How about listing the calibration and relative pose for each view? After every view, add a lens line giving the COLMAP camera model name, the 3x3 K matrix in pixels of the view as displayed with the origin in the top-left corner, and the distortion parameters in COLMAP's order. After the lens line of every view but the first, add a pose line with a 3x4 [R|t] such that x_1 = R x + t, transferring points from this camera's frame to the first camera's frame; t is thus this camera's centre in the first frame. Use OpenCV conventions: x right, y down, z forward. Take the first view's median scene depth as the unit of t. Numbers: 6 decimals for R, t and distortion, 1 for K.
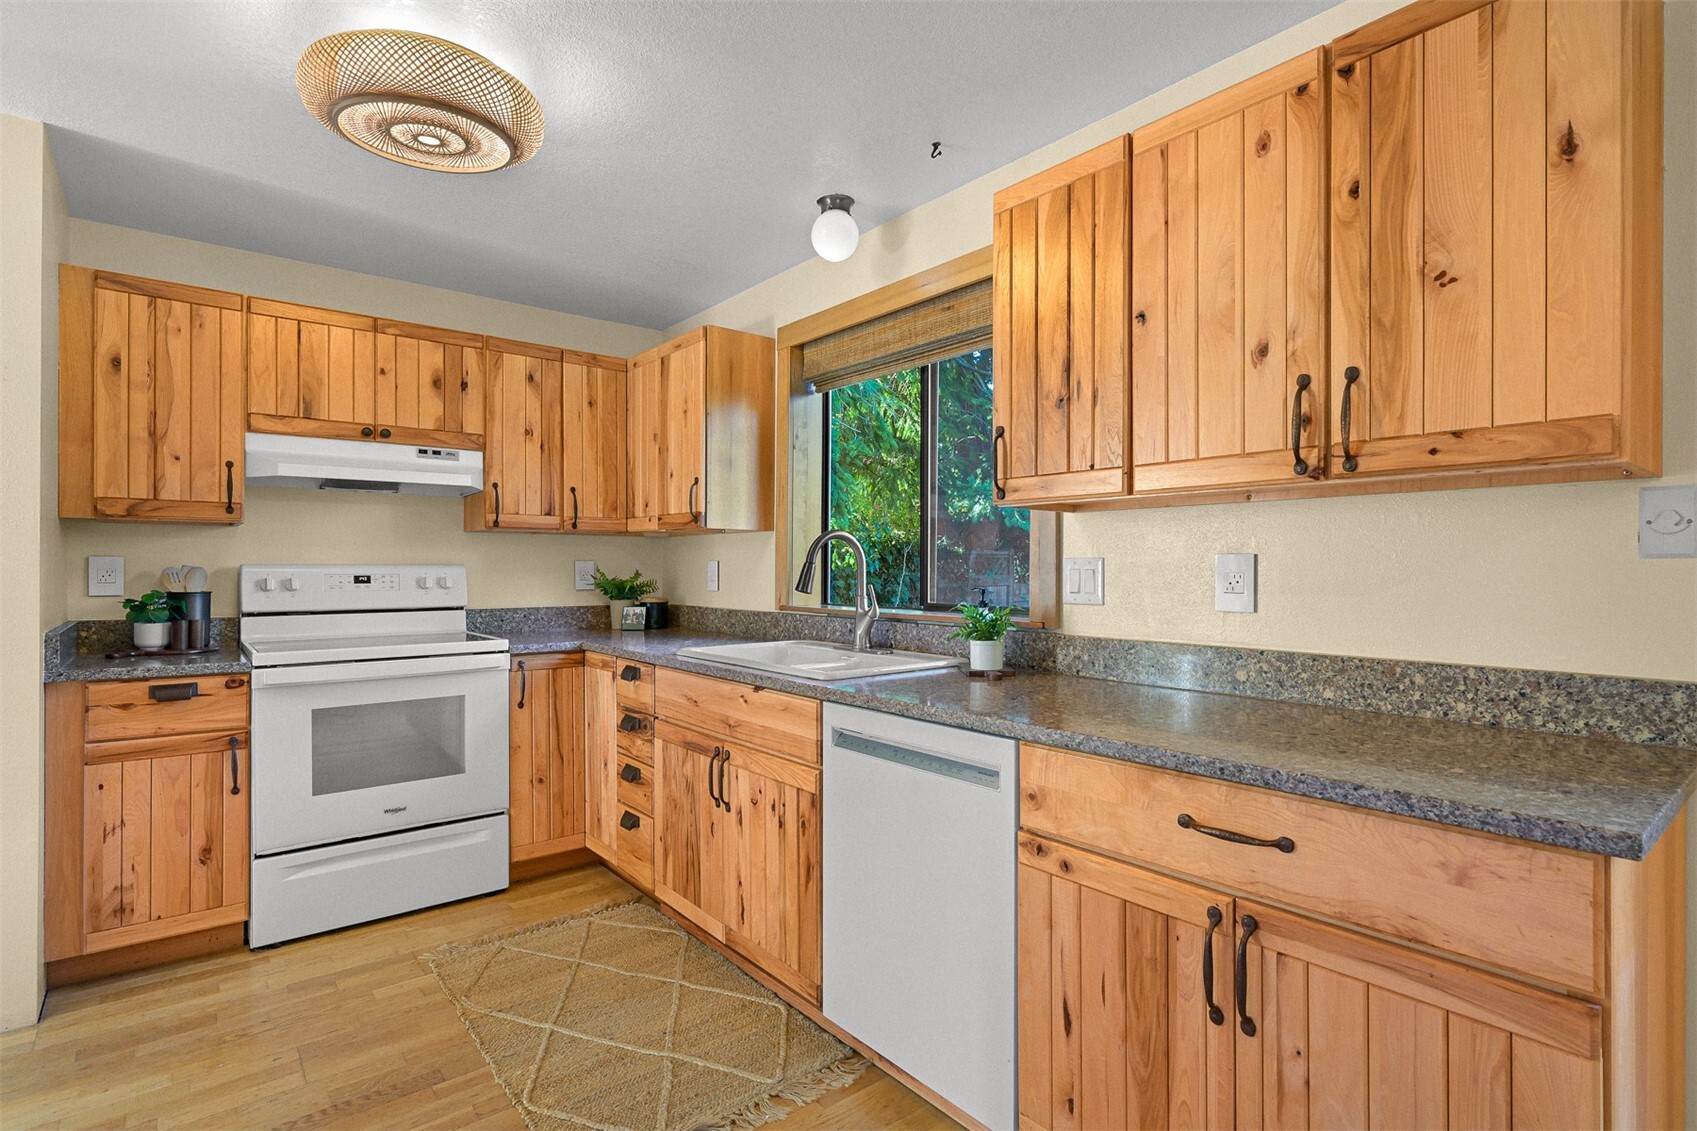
lens RADIAL K [[826.5, 0, 838.6], [0, 826.5, 568.5], [0, 0, 1]] dist [-0.004207, 0.002397]
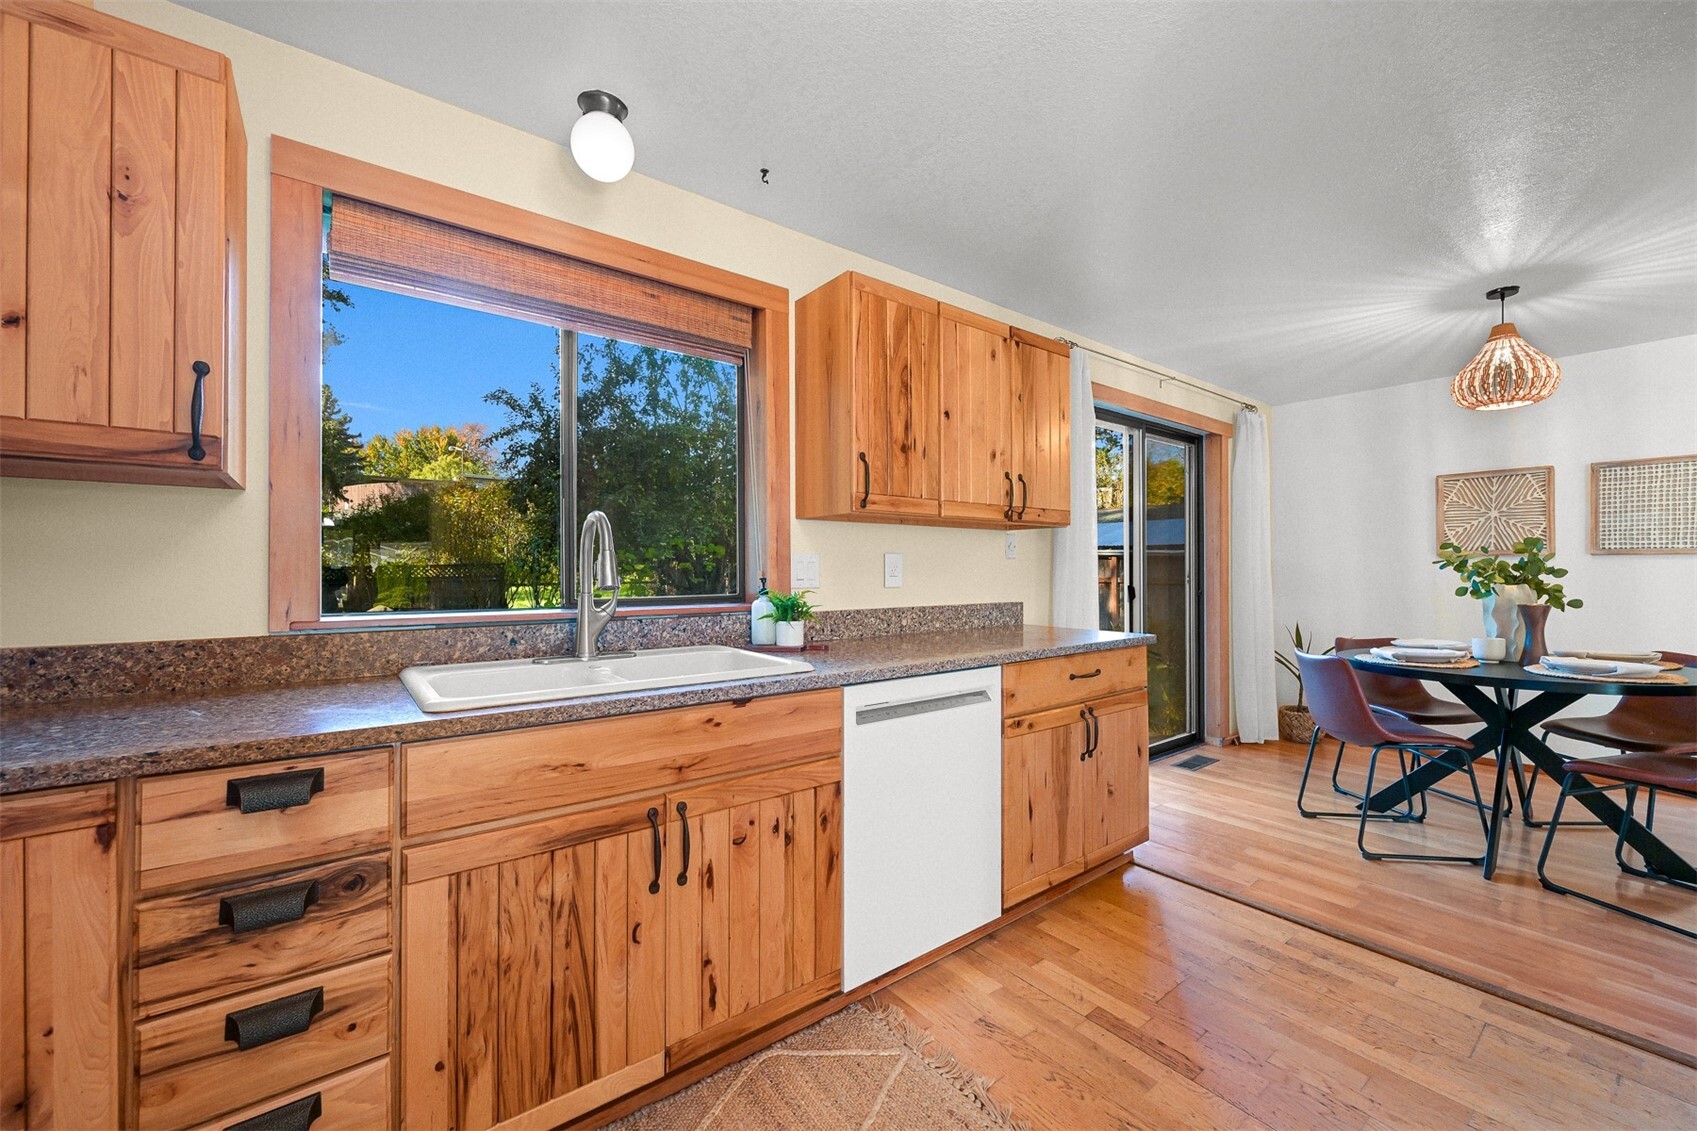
lens RADIAL K [[665.2, 0, 857.8], [0, 665.2, 570.3], [0, 0, 1]] dist [-0.002875, 0.000381]
pose [[0.017387, -0.001817, 0.999847, -0.665464], [0.001954, 0.999997, 0.001783, 0.010608], [-0.999847, 0.001923, 0.017390, 0.762297]]
